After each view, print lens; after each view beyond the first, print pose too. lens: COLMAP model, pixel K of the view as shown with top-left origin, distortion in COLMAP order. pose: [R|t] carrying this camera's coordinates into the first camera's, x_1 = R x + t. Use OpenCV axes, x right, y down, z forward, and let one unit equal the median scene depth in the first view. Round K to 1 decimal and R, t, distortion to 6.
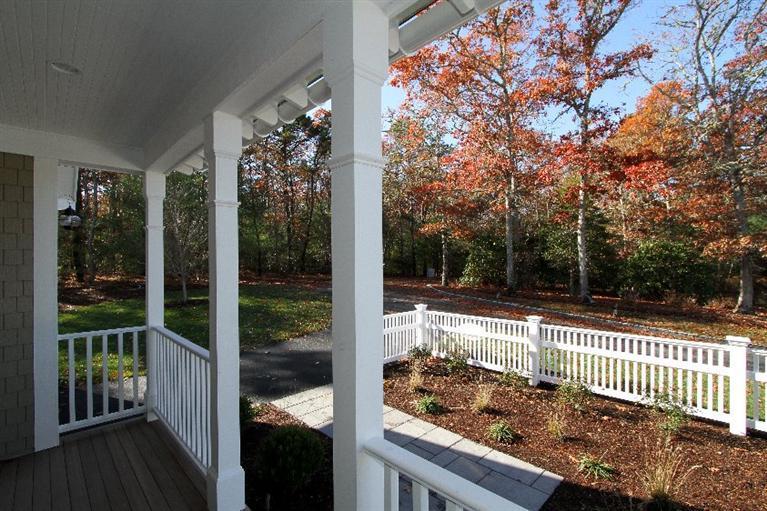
lens RADIAL K [[358.5, 0, 380.8], [0, 358.5, 262.5], [0, 0, 1]] dist [-0.001629, -0.000066]
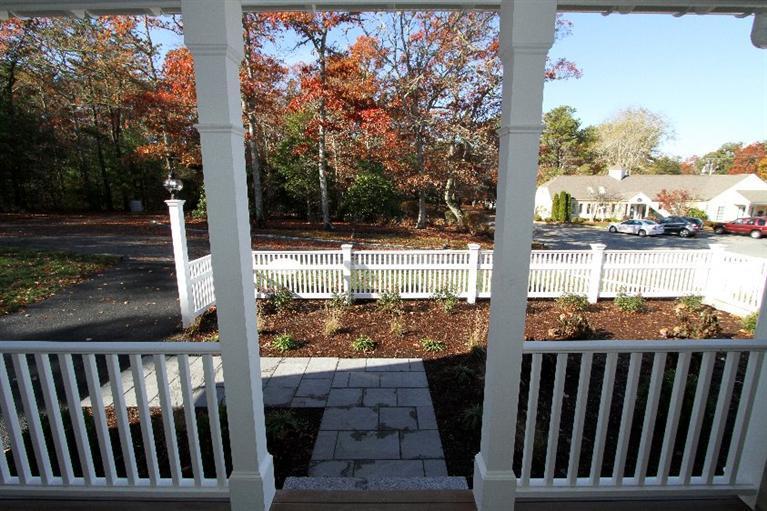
lens RADIAL K [[358.6, 0, 390.5], [0, 358.6, 264.0], [0, 0, 1]] dist [-0.018876, 0.000311]
pose [[0.710411, -0.143667, 0.688967, -0.270270], [0.003996, 0.979751, 0.200182, -0.018370], [-0.703775, -0.139458, 0.696600, 0.101243]]
